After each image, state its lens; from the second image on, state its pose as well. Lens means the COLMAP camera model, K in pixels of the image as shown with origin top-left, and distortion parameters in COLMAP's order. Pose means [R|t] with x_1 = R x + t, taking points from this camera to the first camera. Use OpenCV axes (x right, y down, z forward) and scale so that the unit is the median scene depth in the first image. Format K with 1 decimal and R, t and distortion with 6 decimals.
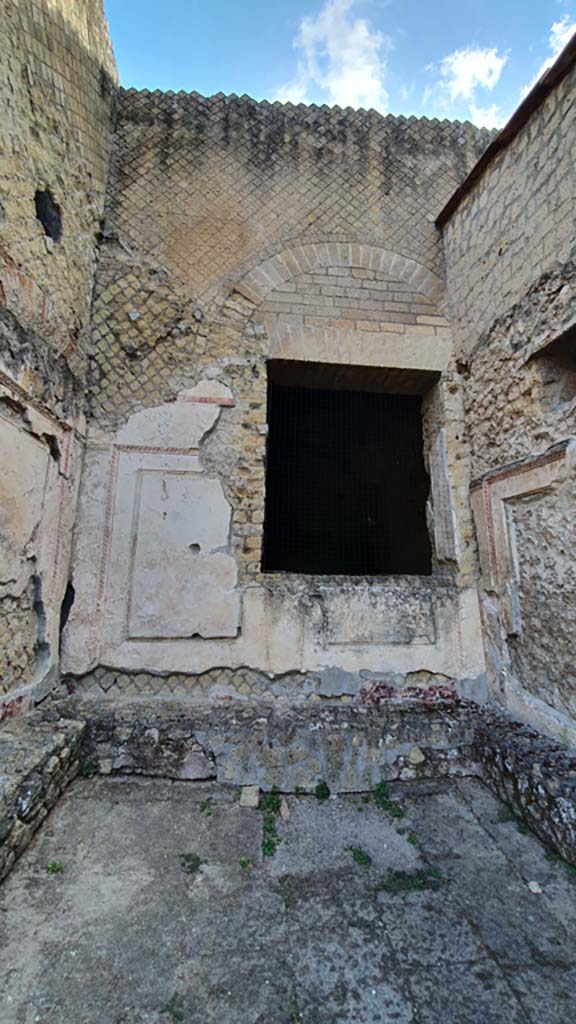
lens RADIAL K [[406.5, 0, 294.0], [0, 406.5, 506.5], [0, 0, 1]] dist [0.011910, -0.016891]
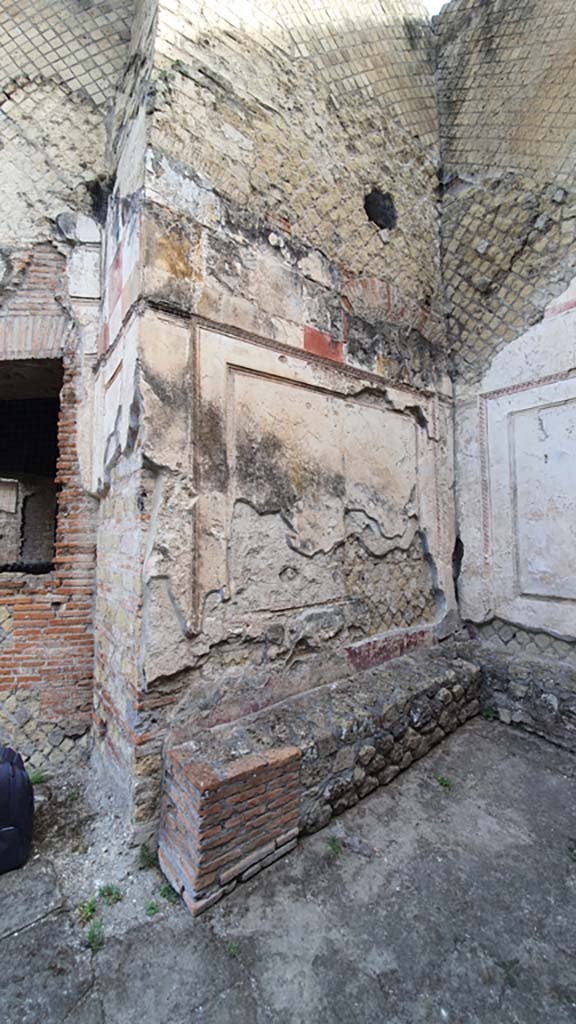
lens RADIAL K [[406.5, 0, 294.0], [0, 406.5, 506.5], [0, 0, 1]] dist [0.011910, -0.016891]
pose [[0.500503, -0.074746, -0.862502, 0.174912], [0.170046, 0.985347, 0.013285, 0.023512], [0.848870, -0.153314, 0.505879, 0.117577]]
